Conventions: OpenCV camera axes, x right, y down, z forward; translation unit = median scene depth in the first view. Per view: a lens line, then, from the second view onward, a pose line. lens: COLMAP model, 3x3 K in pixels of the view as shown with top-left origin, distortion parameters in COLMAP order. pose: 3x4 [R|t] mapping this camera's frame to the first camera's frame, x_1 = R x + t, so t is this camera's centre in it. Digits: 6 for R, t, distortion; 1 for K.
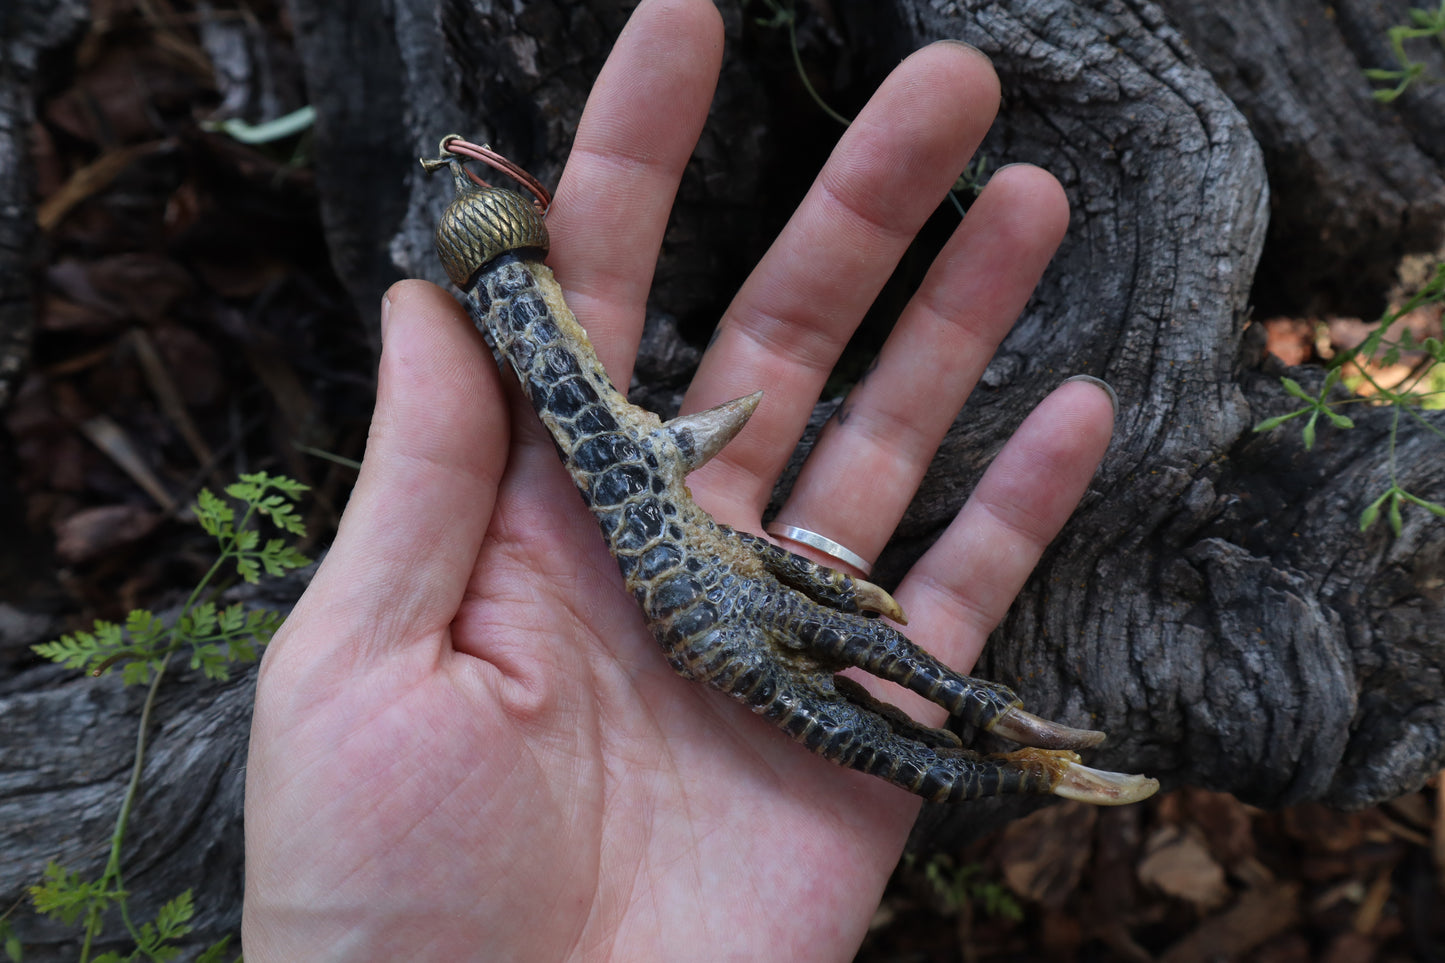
lens RADIAL K [[1223.9, 0, 739.7], [0, 1223.9, 480.5], [0, 0, 1]] dist [-0.067681, 0.129257]
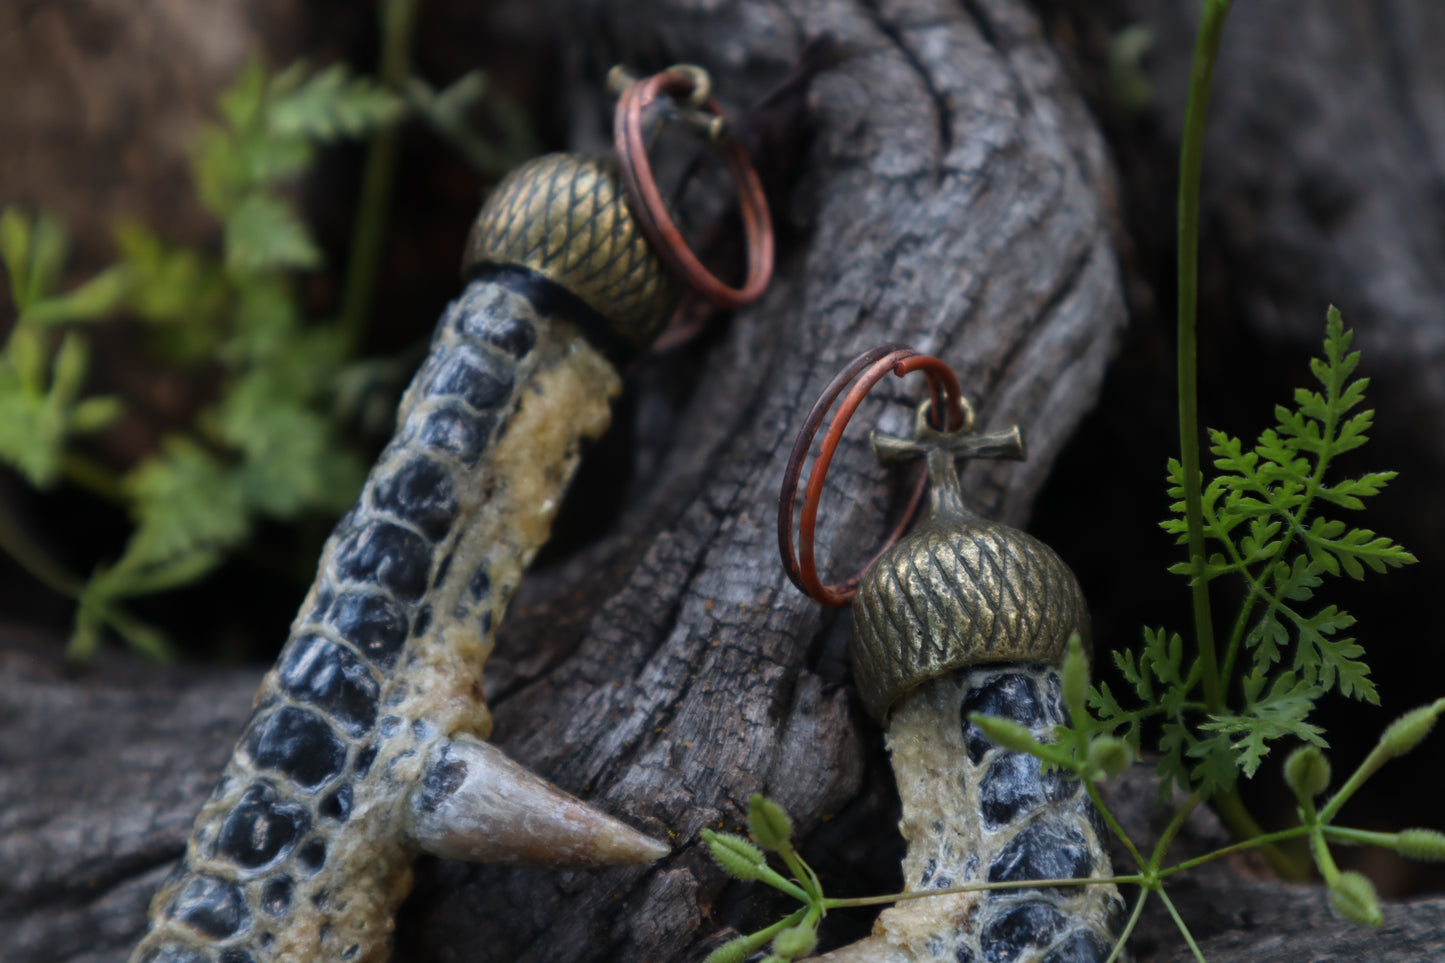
lens RADIAL K [[2695.9, 0, 757.4], [0, 2695.9, 494.3], [0, 0, 1]] dist [-0.041396, 0.000000]
pose [[0.956979, 0.214969, -0.194884, 0.528149], [-0.266766, 0.916042, -0.299504, 0.139290], [0.114138, 0.338608, 0.933979, 0.112404]]
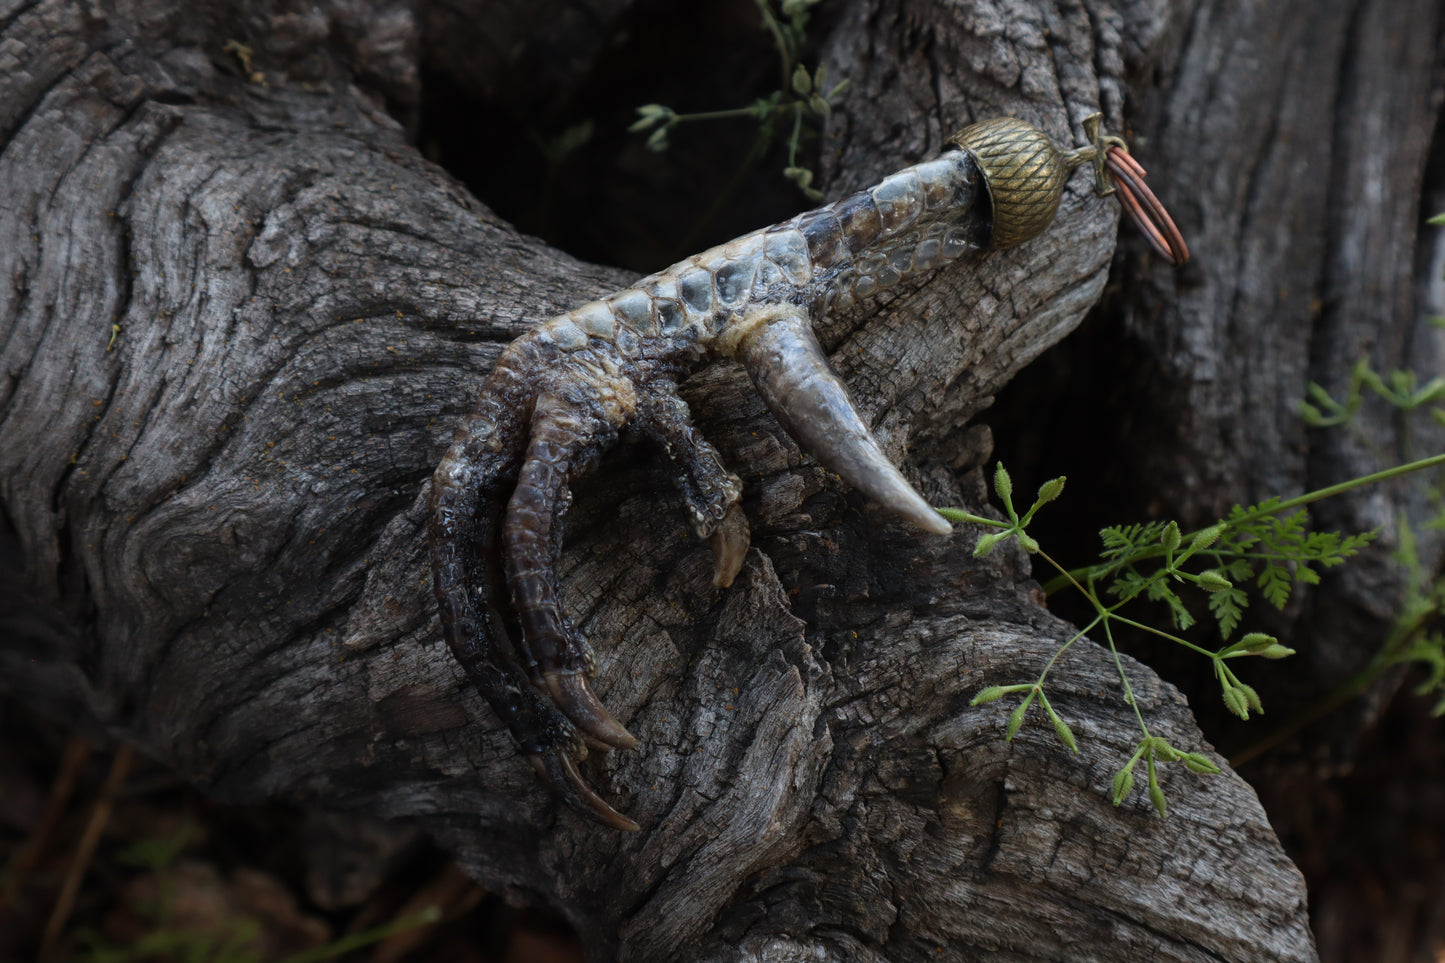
lens RADIAL K [[1769.9, 0, 734.2], [0, 1769.9, 488.4], [0, 0, 1]] dist [0.040639, 0.000000]
pose [[0.772096, 0.635492, 0.004277, 0.333547], [-0.615564, 0.749522, -0.243512, 0.284546], [-0.157955, 0.185382, 0.969889, -0.064117]]
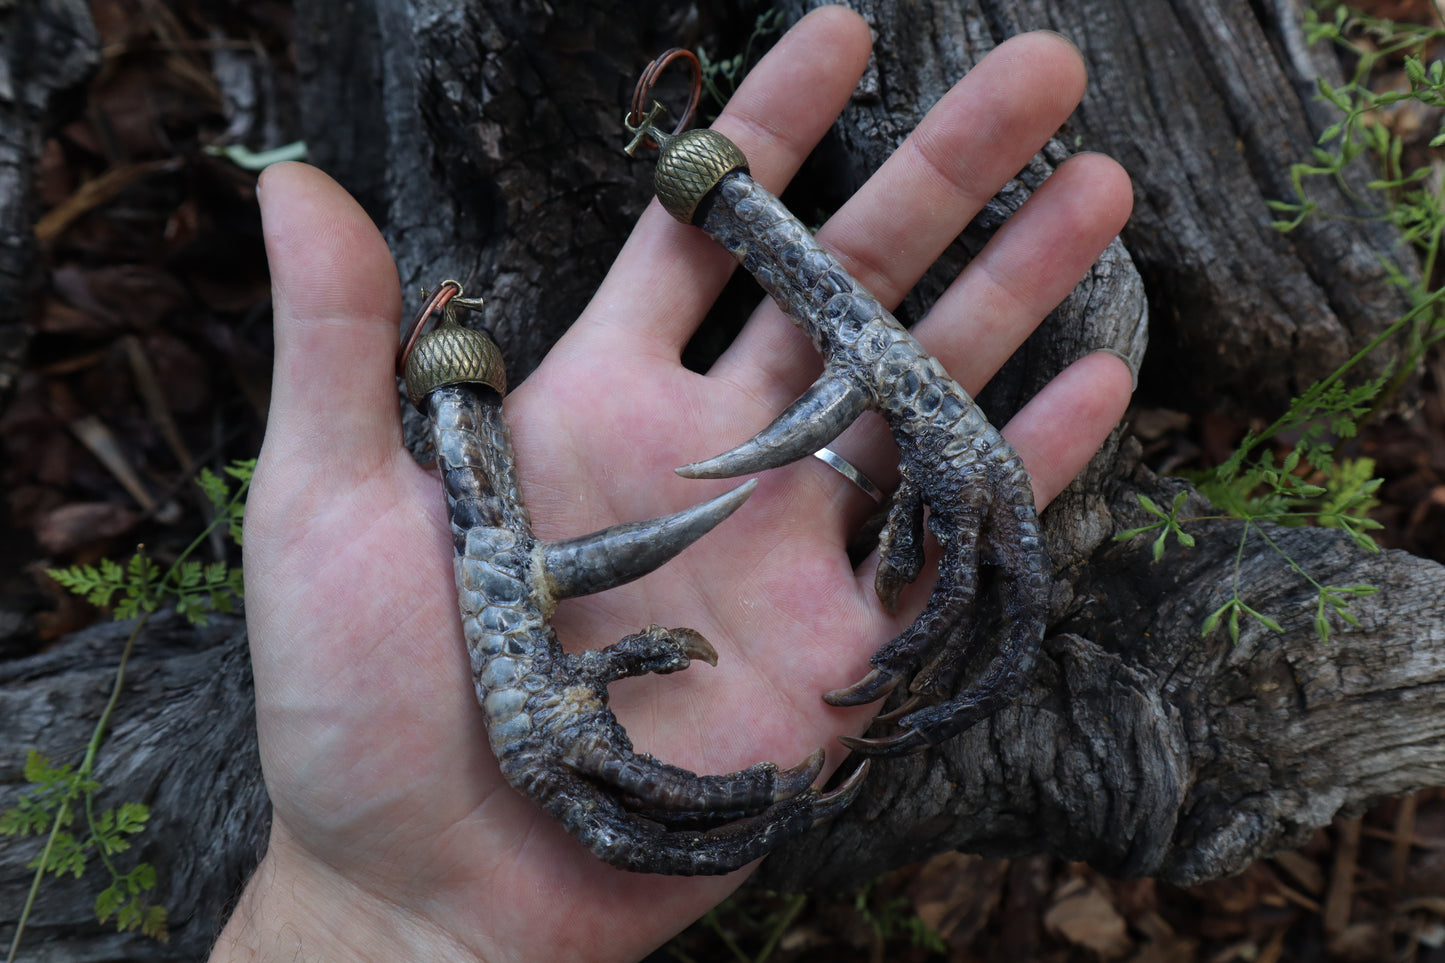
lens RADIAL K [[1223.9, 0, 741.3], [0, 1223.9, 480.0], [0, 0, 1]] dist [-0.067681, 0.129257]
pose [[0.997499, 0.070669, 0.001331, 0.077695], [-0.070657, 0.997474, -0.007273, -0.060426], [-0.001841, 0.007161, 0.999973, -0.103830]]
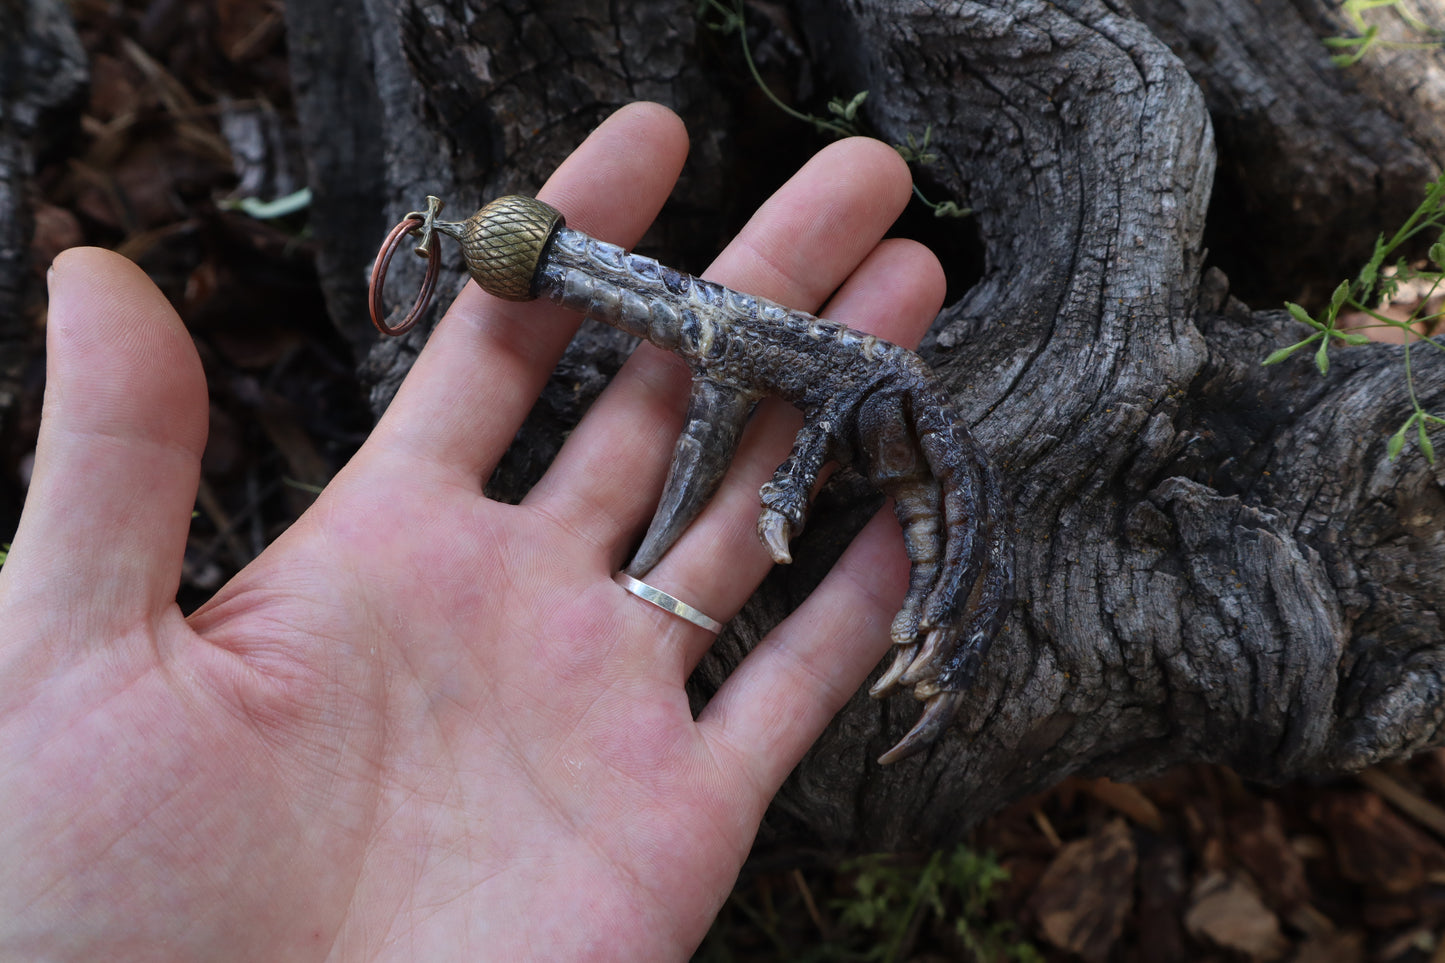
lens RADIAL K [[1223.9, 0, 737.8], [0, 1223.9, 479.0], [0, 0, 1]] dist [-0.067681, 0.129257]
pose [[0.997758, -0.042628, -0.051587, 0.090871], [0.037137, 0.993980, -0.103079, 0.130115], [0.055670, 0.100933, 0.993335, 0.028692]]
